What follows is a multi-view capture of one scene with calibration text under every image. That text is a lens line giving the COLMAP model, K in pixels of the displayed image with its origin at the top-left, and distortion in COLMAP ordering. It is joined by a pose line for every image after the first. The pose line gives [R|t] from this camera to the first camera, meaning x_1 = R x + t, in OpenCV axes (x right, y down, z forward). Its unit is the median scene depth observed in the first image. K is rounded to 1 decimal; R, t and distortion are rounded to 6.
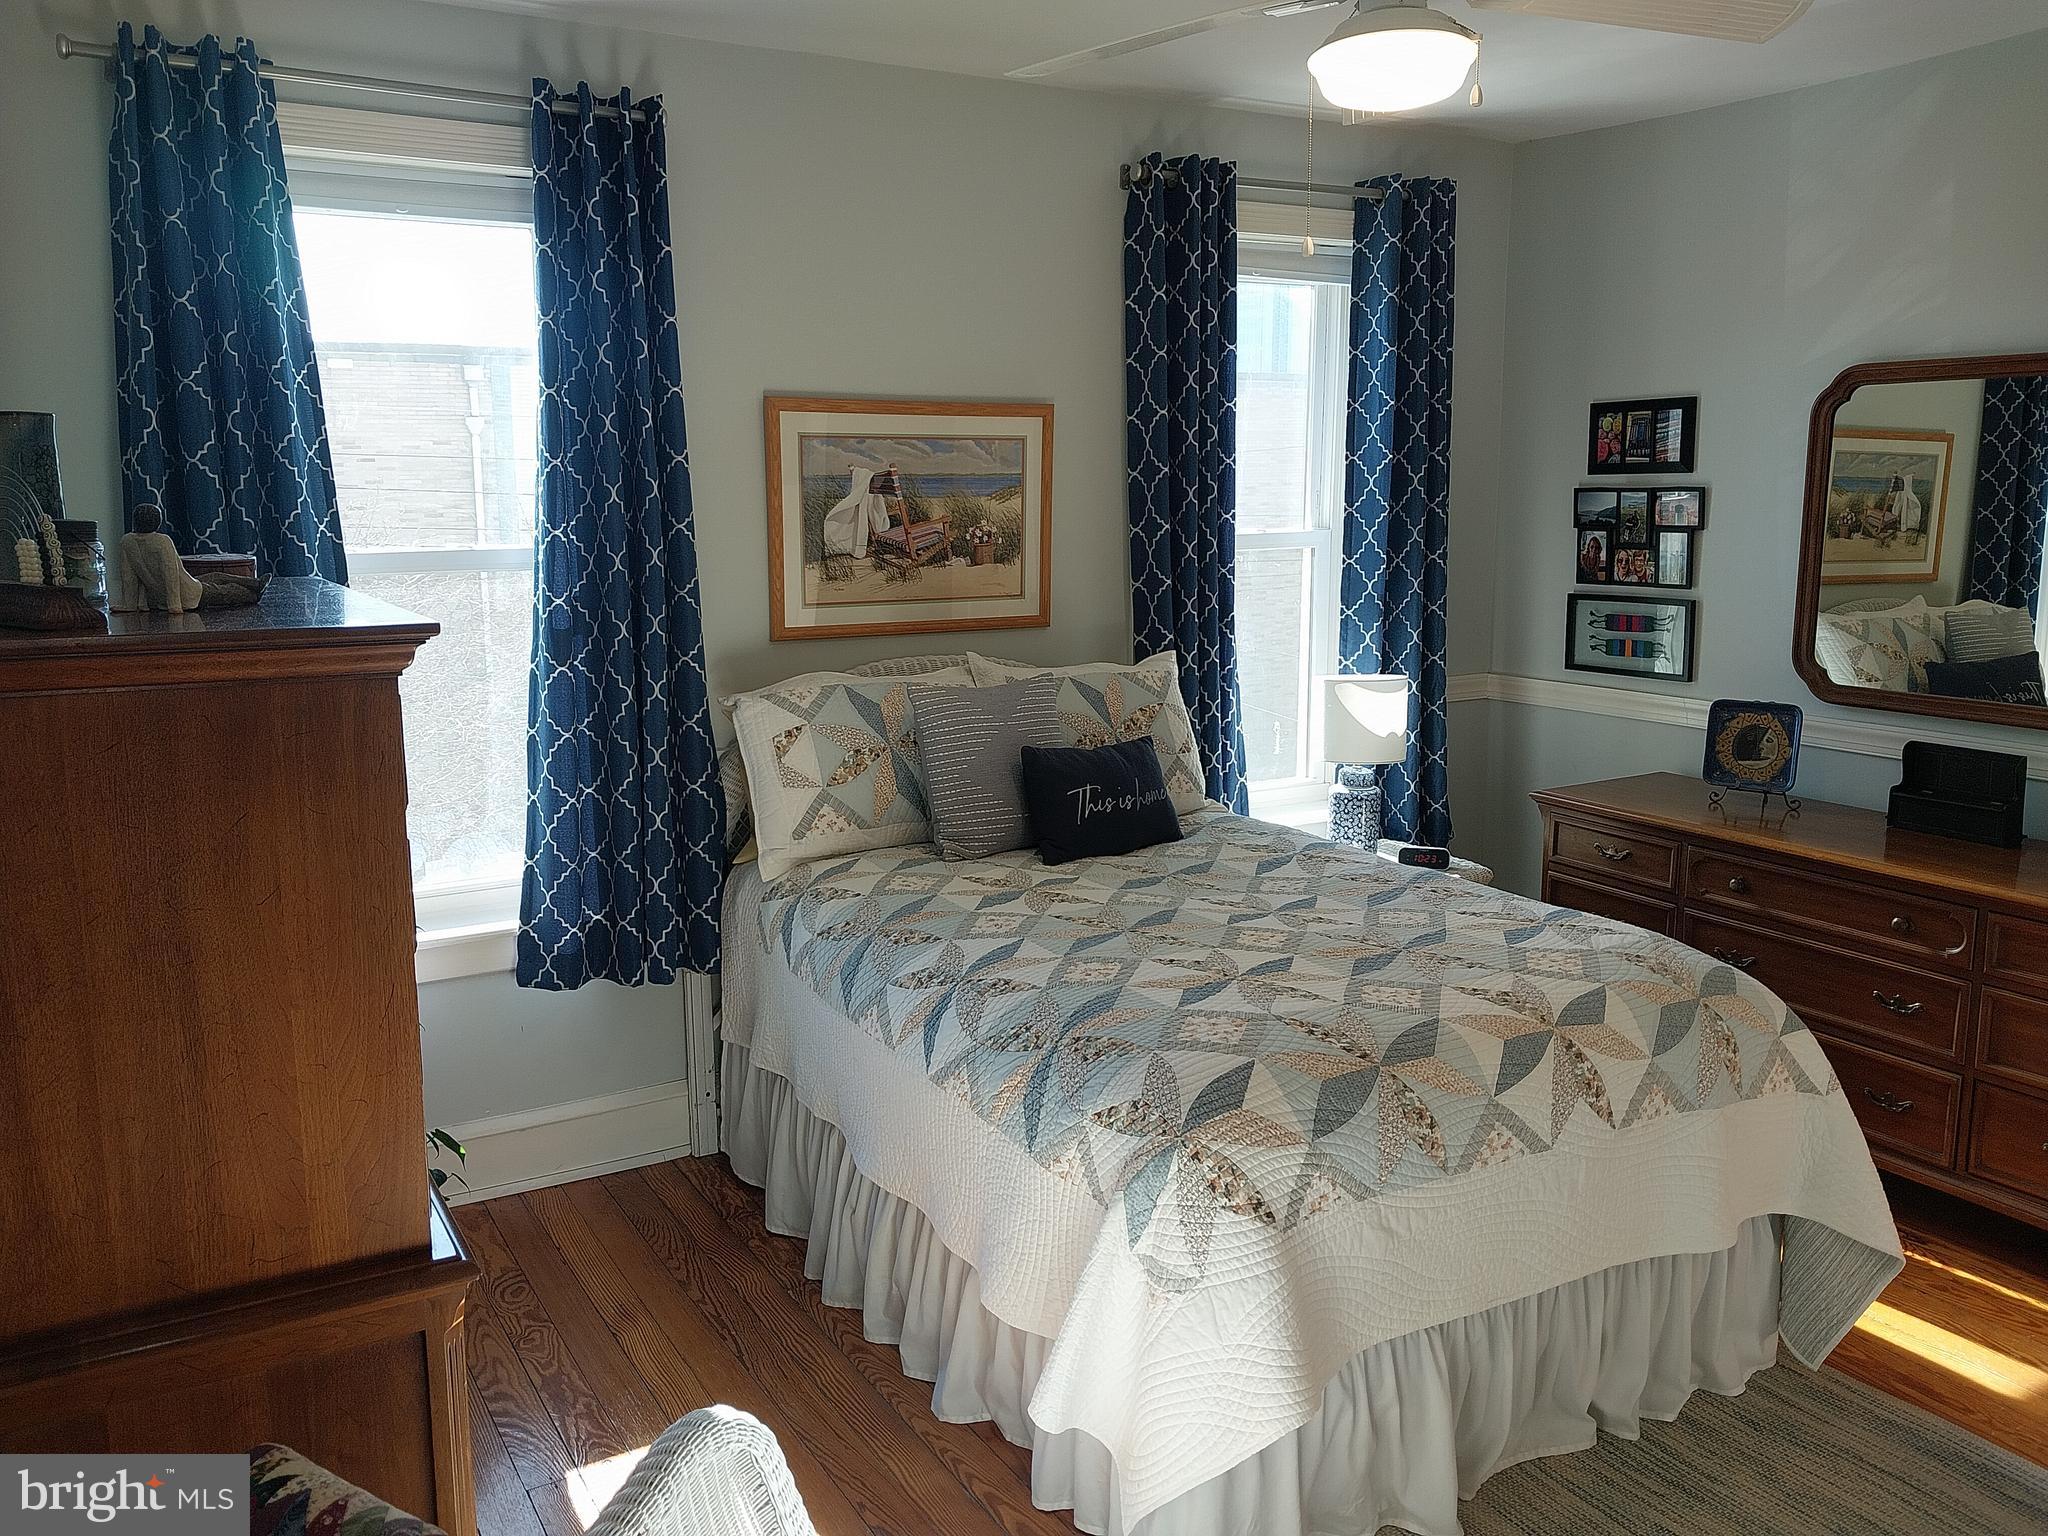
lens RADIAL K [[1612.5, 0, 1007.3], [0, 1612.5, 757.8], [0, 0, 1]] dist [0.078315, -0.179574]
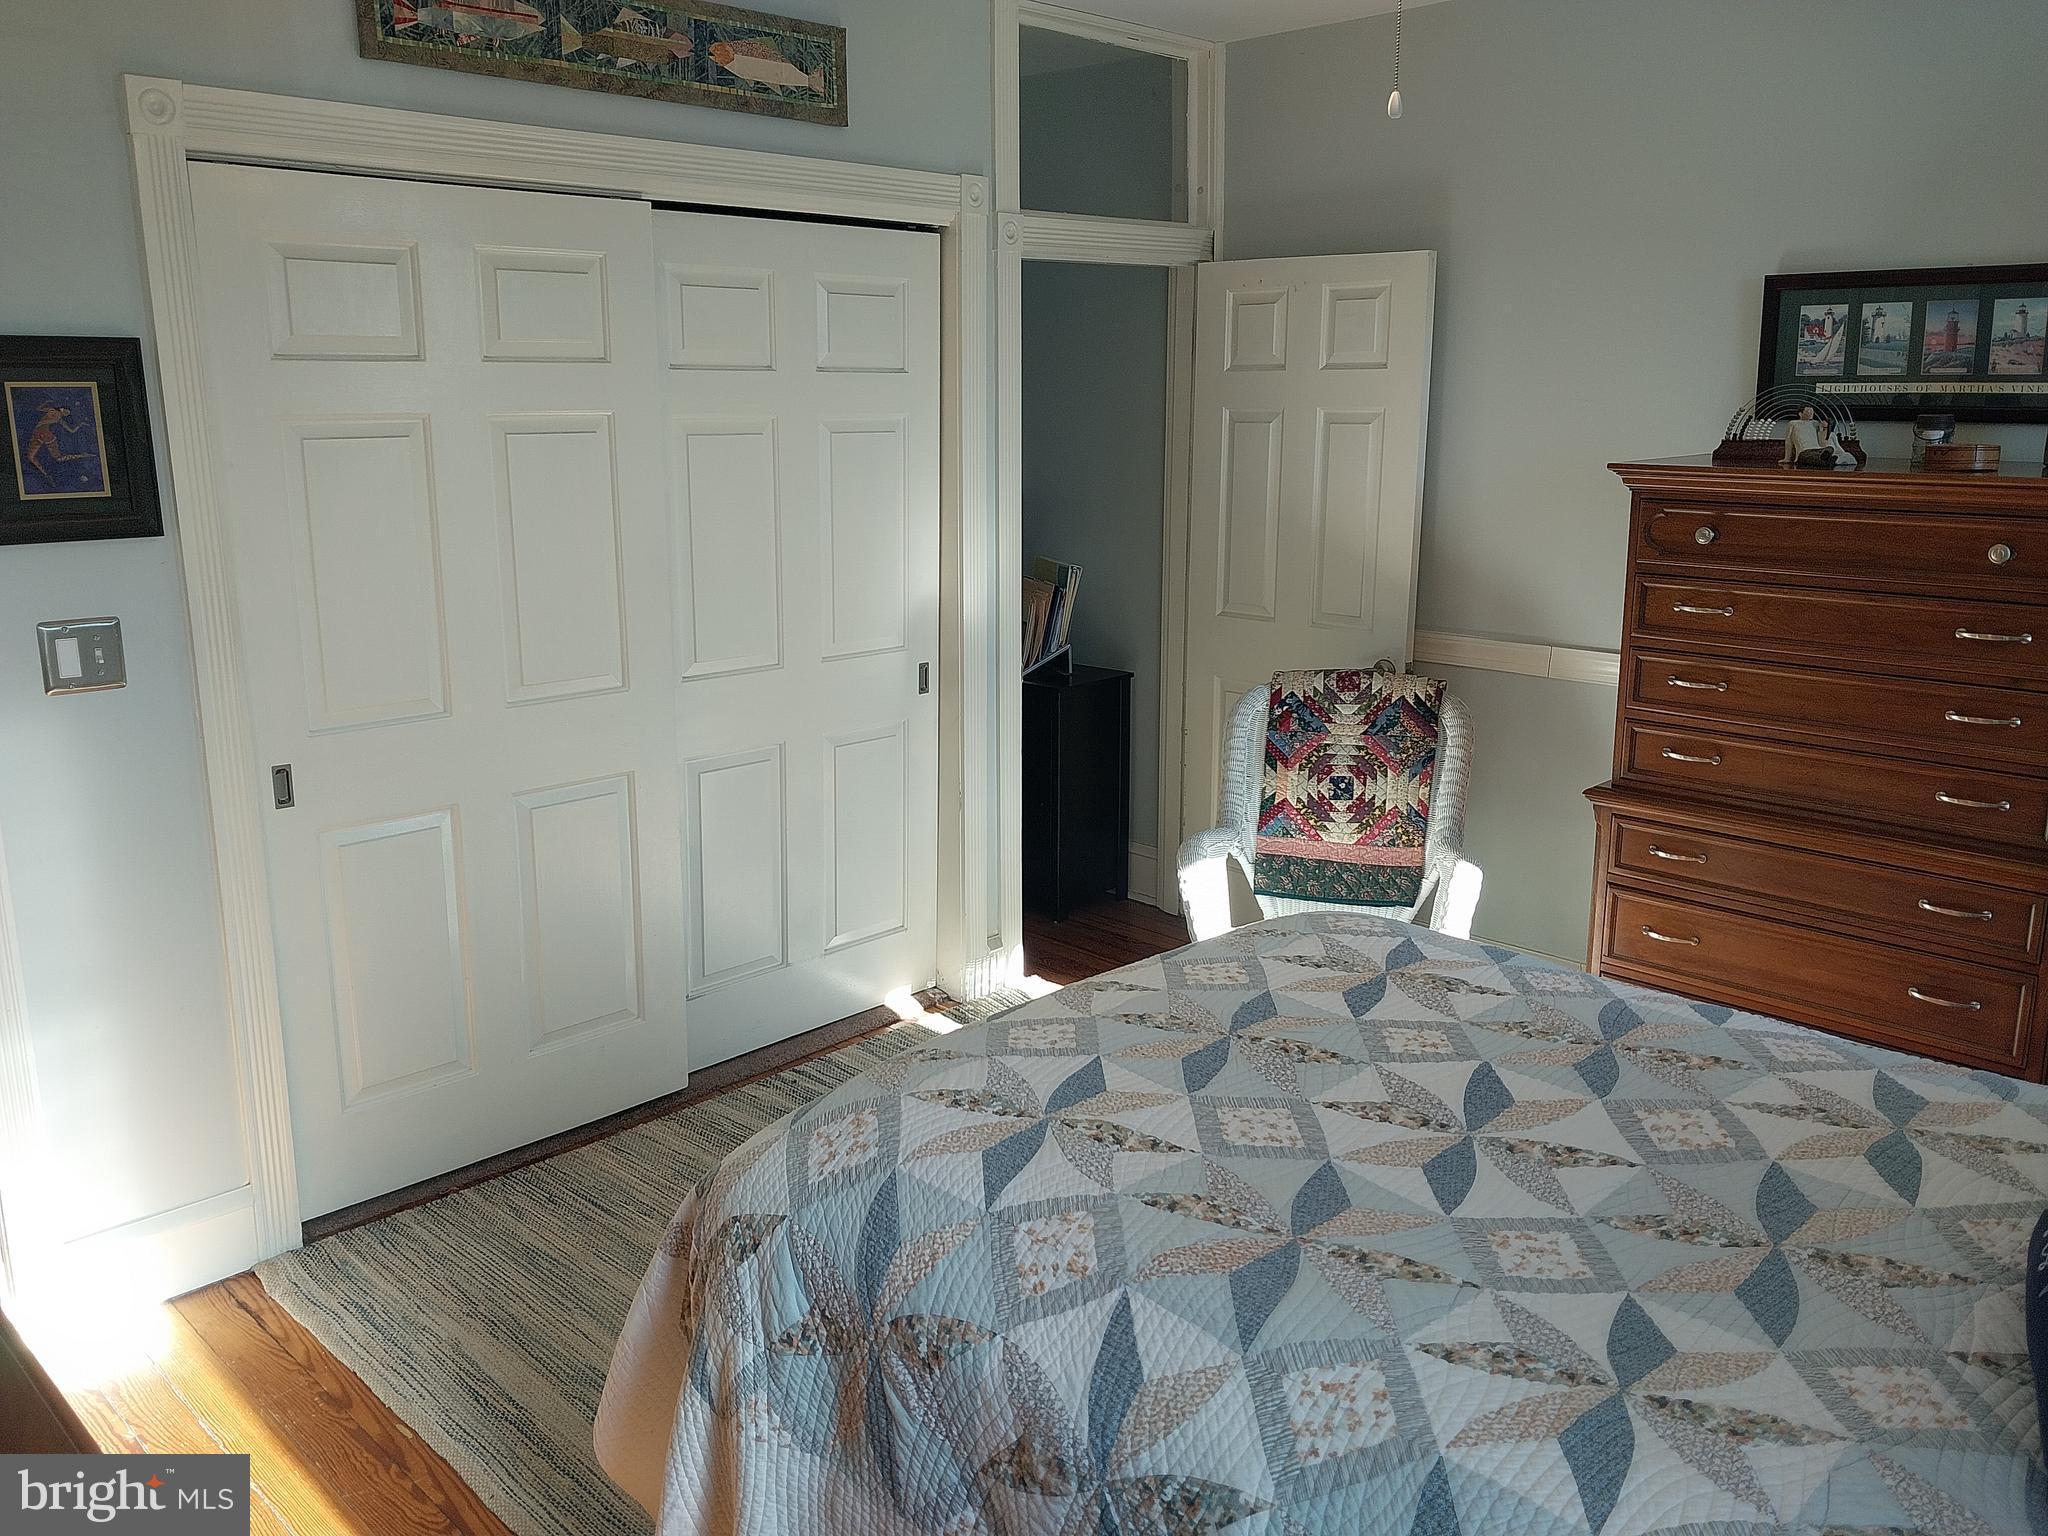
lens RADIAL K [[1612.5, 0, 1007.3], [0, 1612.5, 757.8], [0, 0, 1]] dist [0.078315, -0.179574]
pose [[-0.968614, 0.064651, -0.240015, 0.370487], [-0.034042, 0.921983, 0.385731, -0.205399], [0.246228, 0.381796, -0.890844, 1.142161]]
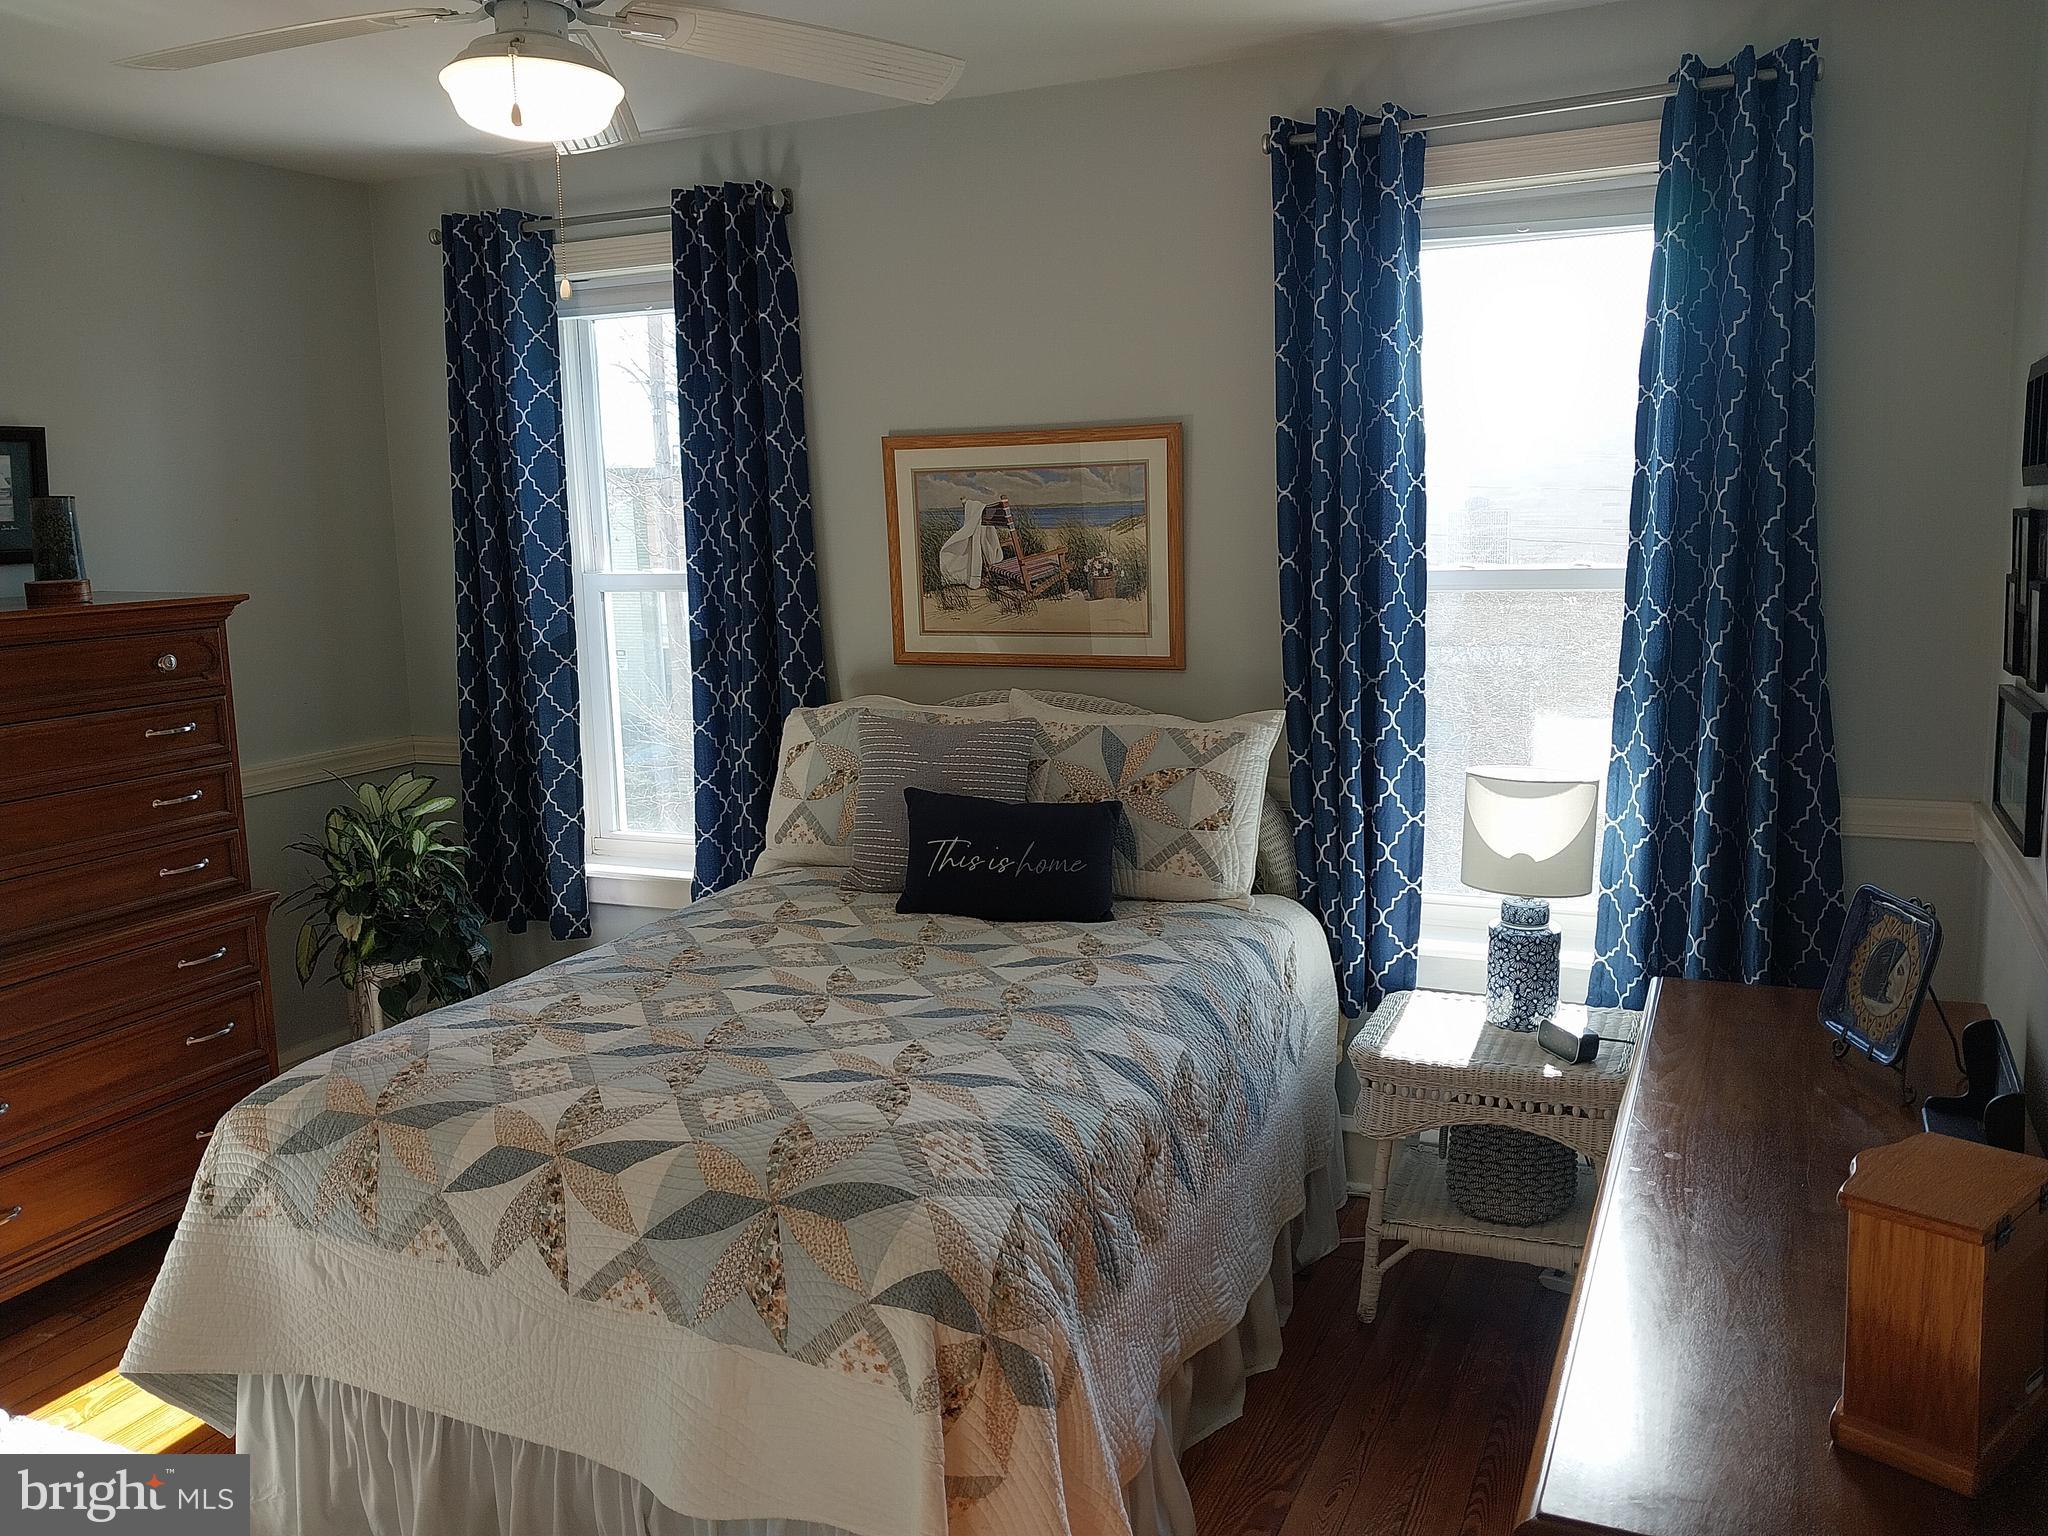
lens RADIAL K [[1584.2, 0, 1024.0], [0, 1584.2, 768.0], [0, 0, 1]] dist [0.058863, -0.170210]
pose [[0.572216, 0.121718, -0.811020, 0.742968], [-0.113891, 0.991136, 0.068395, -0.082862], [0.812156, 0.053231, 0.581007, 0.447643]]
